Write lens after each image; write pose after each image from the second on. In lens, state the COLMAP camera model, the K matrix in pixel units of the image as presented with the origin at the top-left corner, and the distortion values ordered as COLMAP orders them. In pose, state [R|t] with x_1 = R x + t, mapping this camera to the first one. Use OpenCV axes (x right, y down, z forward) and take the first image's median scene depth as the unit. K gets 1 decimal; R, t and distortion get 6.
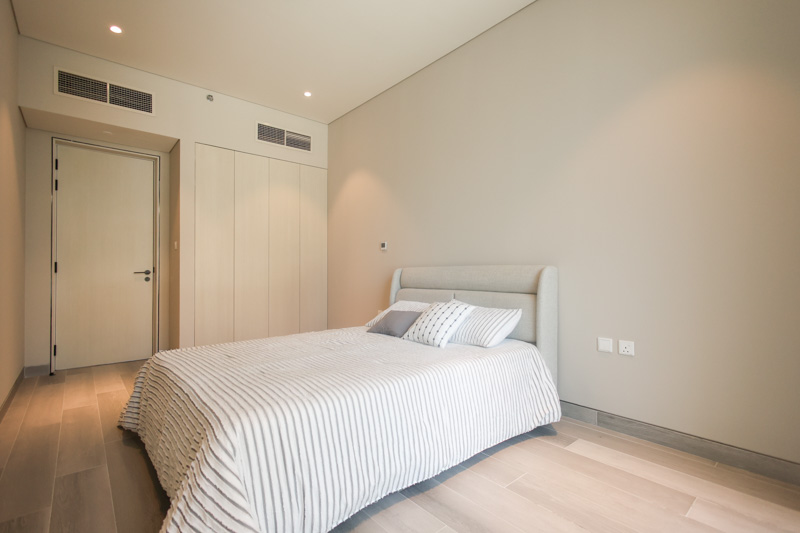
lens RADIAL K [[378.3, 0, 421.5], [0, 378.3, 266.4], [0, 0, 1]] dist [0.001762, 0.000682]
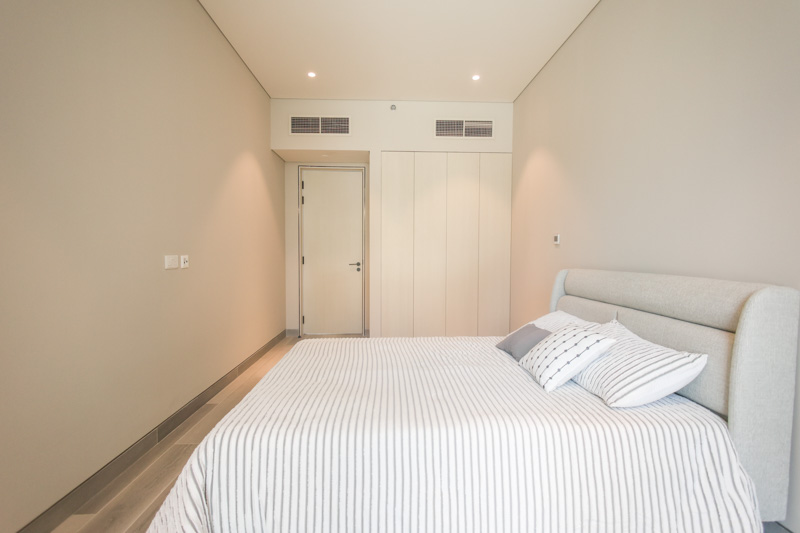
lens RADIAL K [[380.6, 0, 400.0], [0, 380.6, 266.5], [0, 0, 1]] dist [-0.003092, 0.000502]
pose [[0.761294, 0.030604, -0.647685, 0.216985], [0.001976, 0.998771, 0.049515, -0.045359], [0.648404, -0.038975, 0.760298, 0.182293]]
